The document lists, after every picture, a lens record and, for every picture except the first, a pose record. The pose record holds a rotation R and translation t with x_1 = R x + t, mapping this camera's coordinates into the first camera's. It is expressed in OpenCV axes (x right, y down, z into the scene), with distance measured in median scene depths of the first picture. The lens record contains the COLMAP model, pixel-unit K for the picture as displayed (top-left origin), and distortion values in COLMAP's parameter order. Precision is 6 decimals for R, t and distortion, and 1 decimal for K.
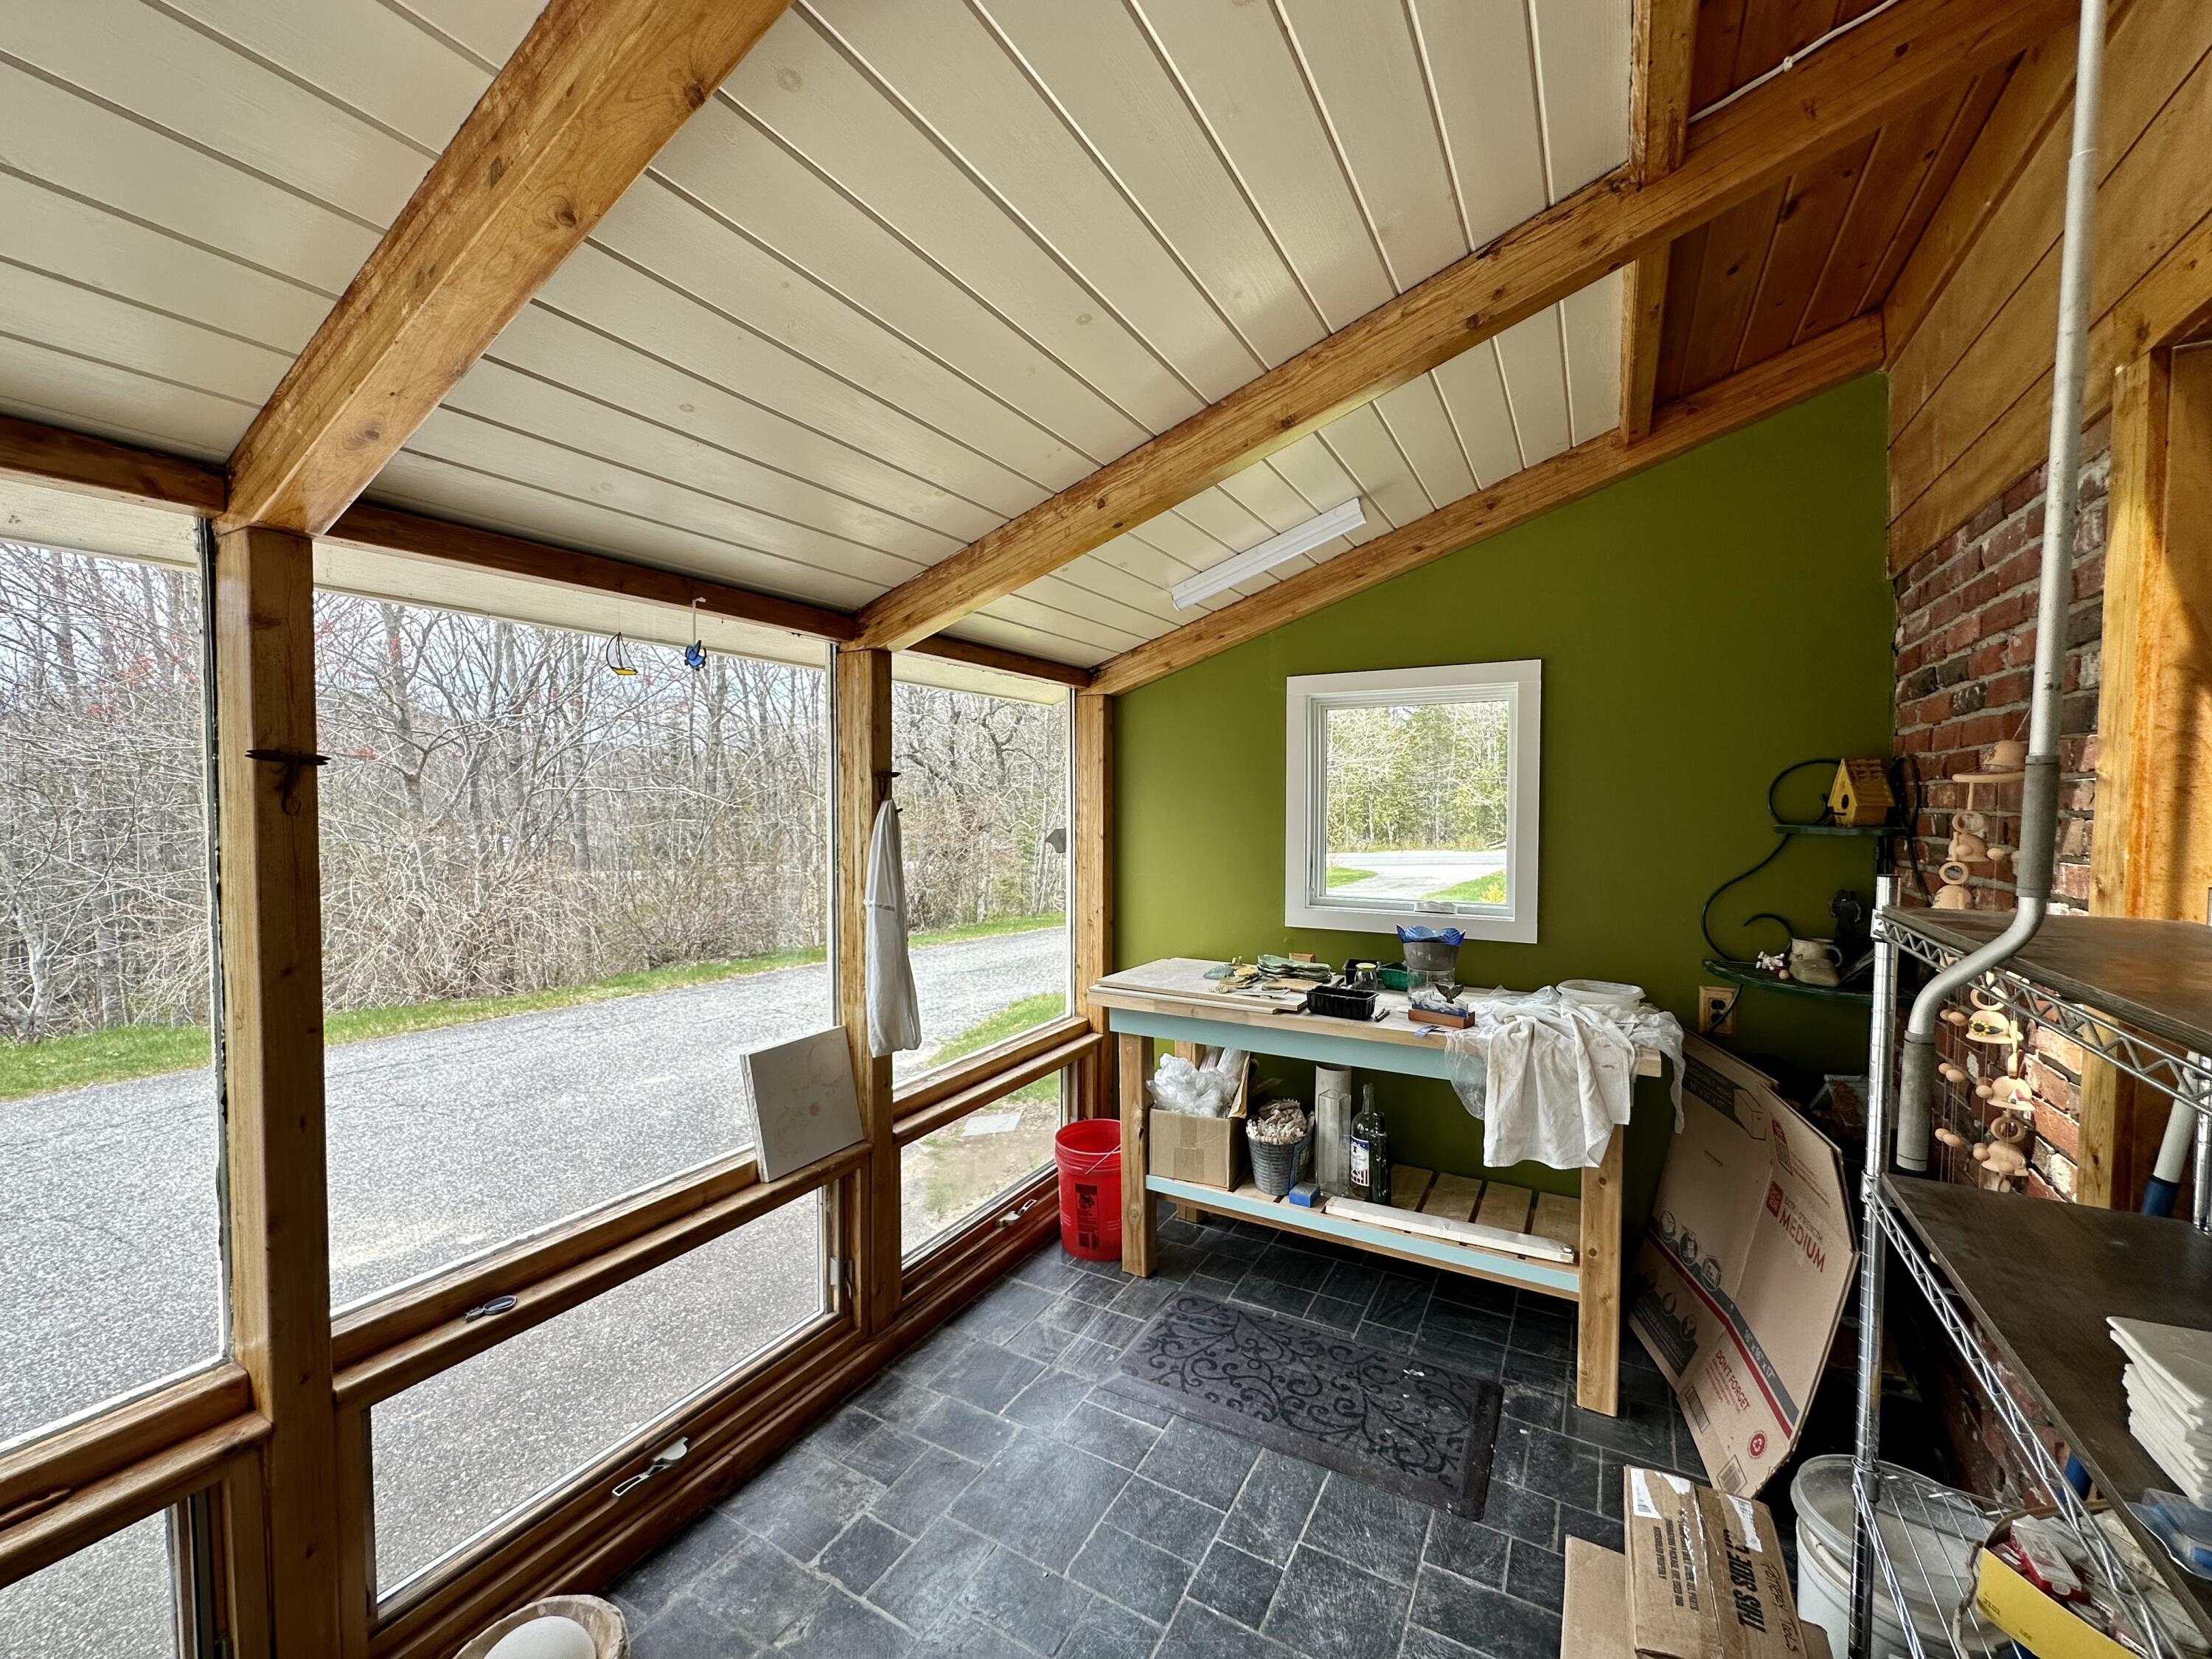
lens RADIAL K [[884.0, 0, 1102.1], [0, 884.0, 830.6], [0, 0, 1]] dist [-0.010404, 0.005966]
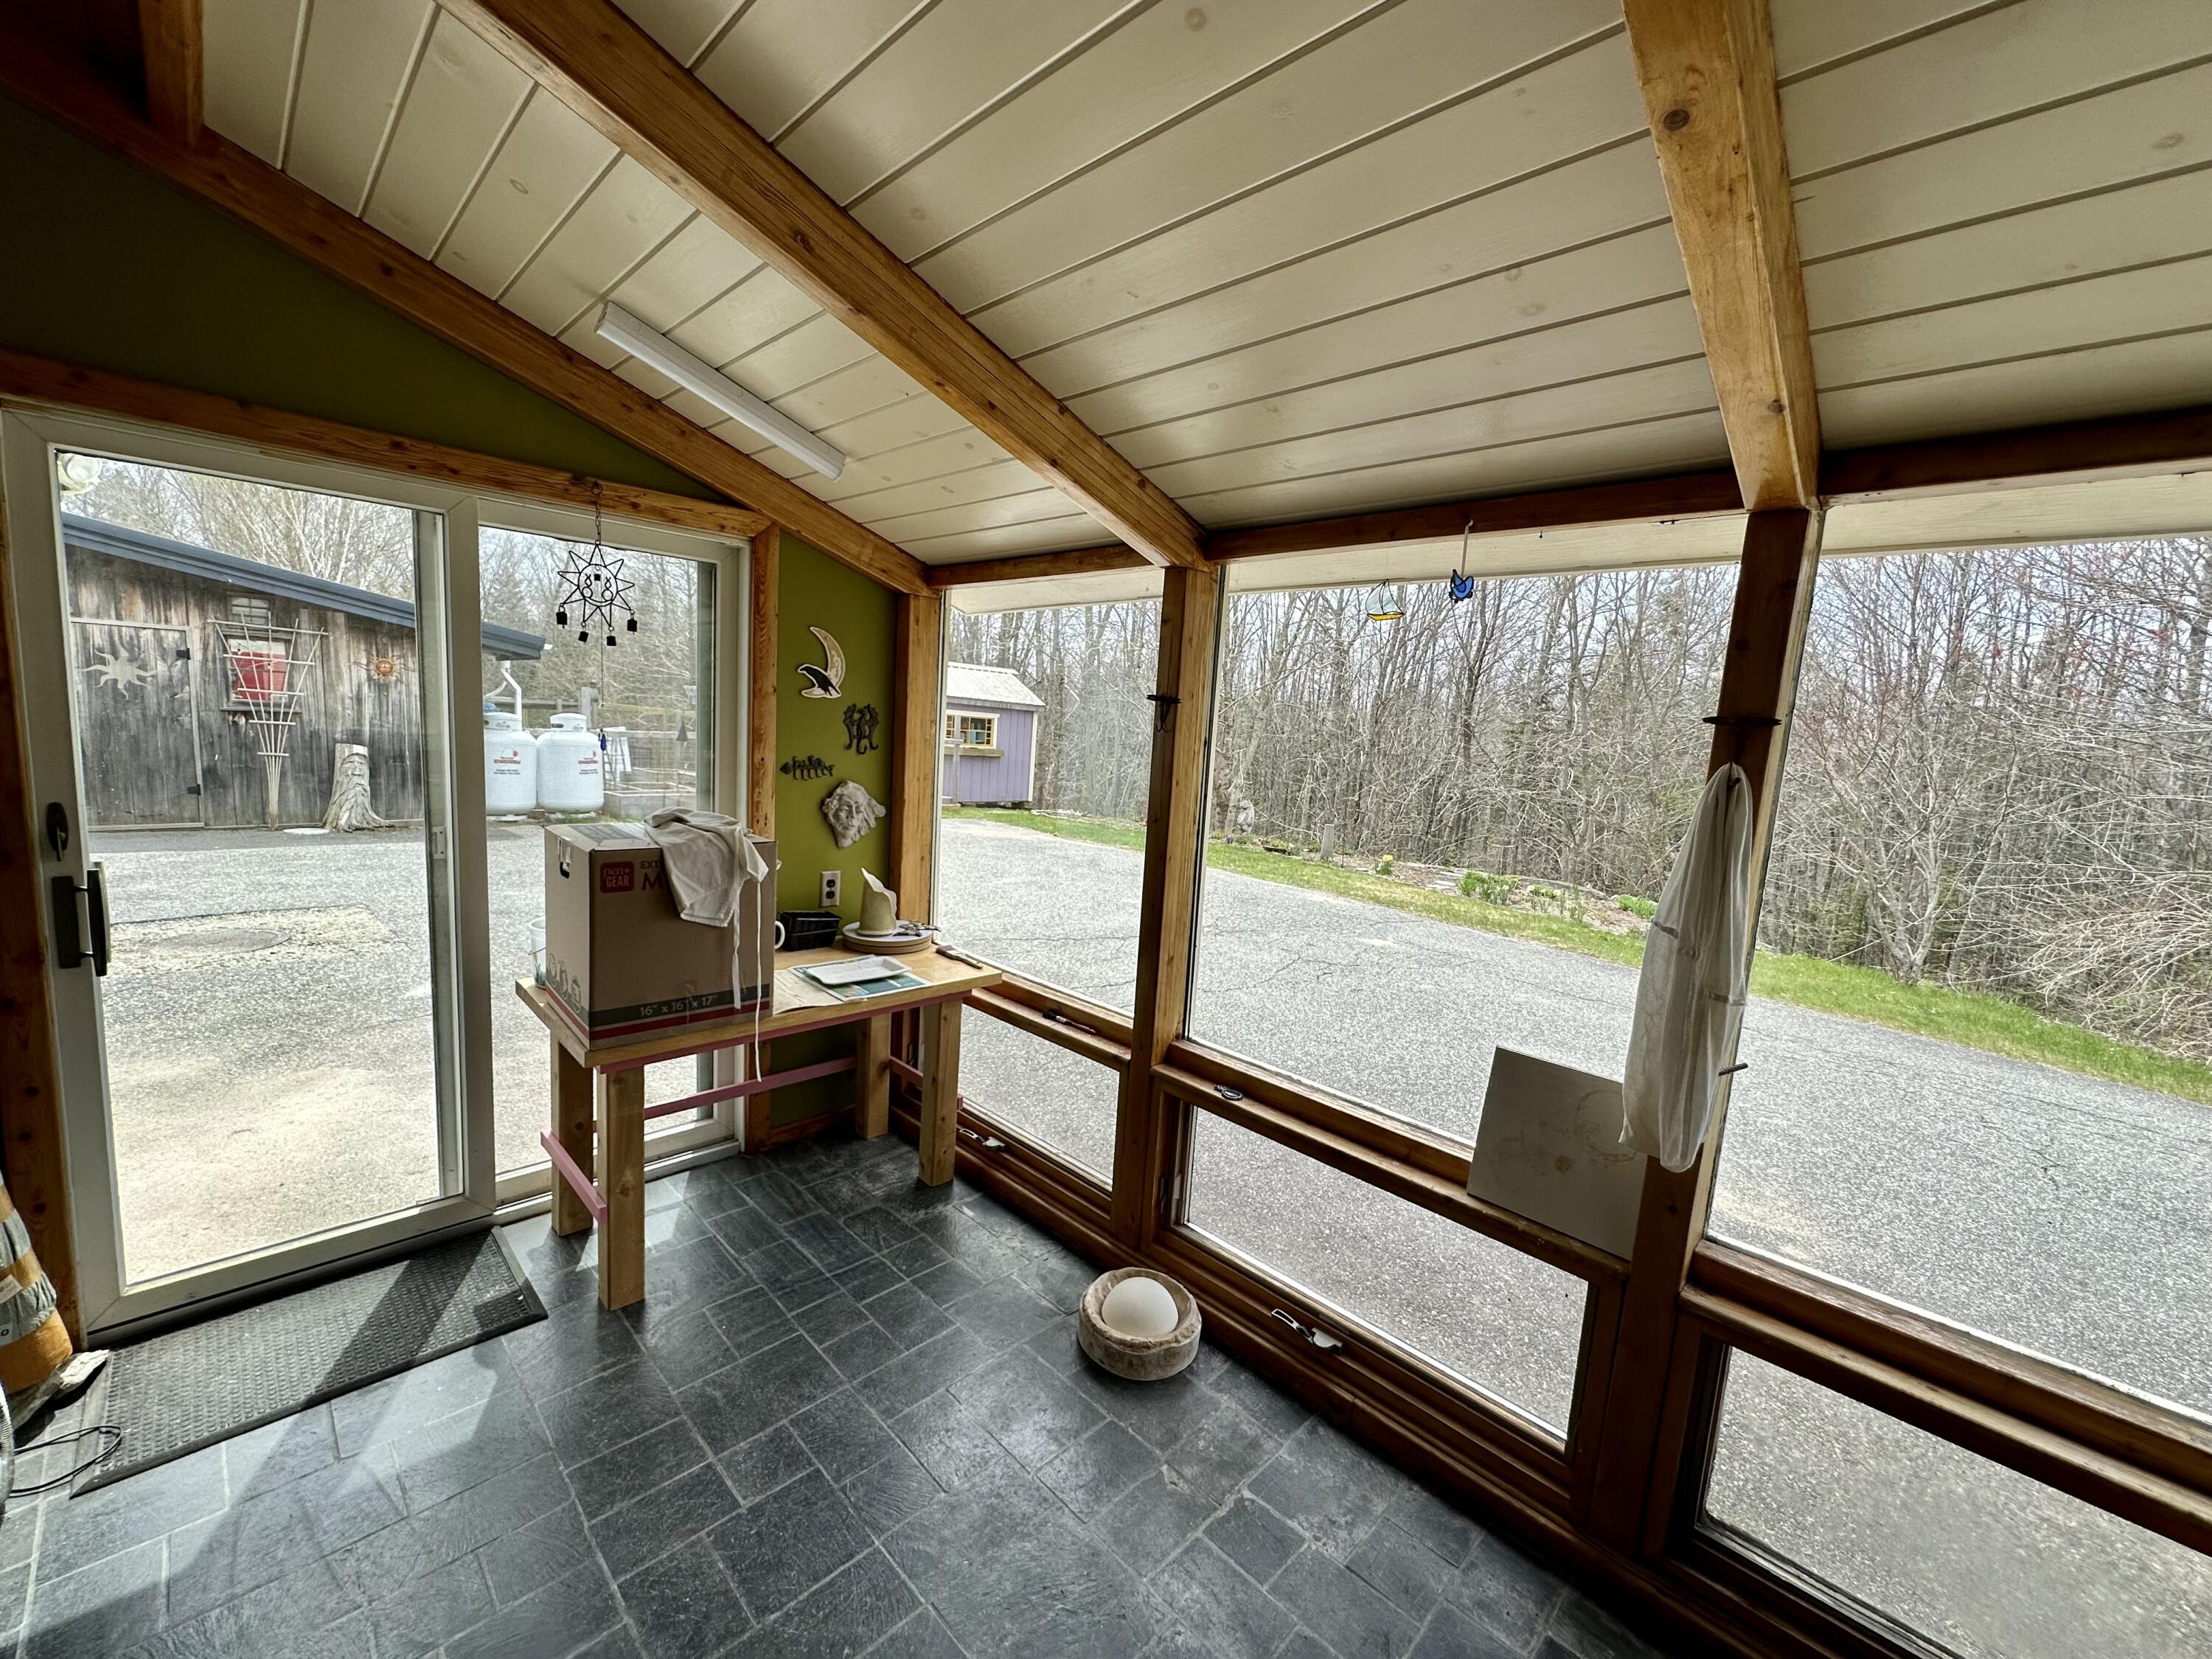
lens RADIAL K [[874.6, 0, 1106.0], [0, 874.6, 829.5], [0, 0, 1]] dist [-0.009568, 0.000089]
pose [[-0.250645, 0.103895, -0.962488, 0.546235], [-0.100251, 0.986093, 0.132549, -0.031526], [0.962874, 0.129713, -0.236744, 0.904015]]
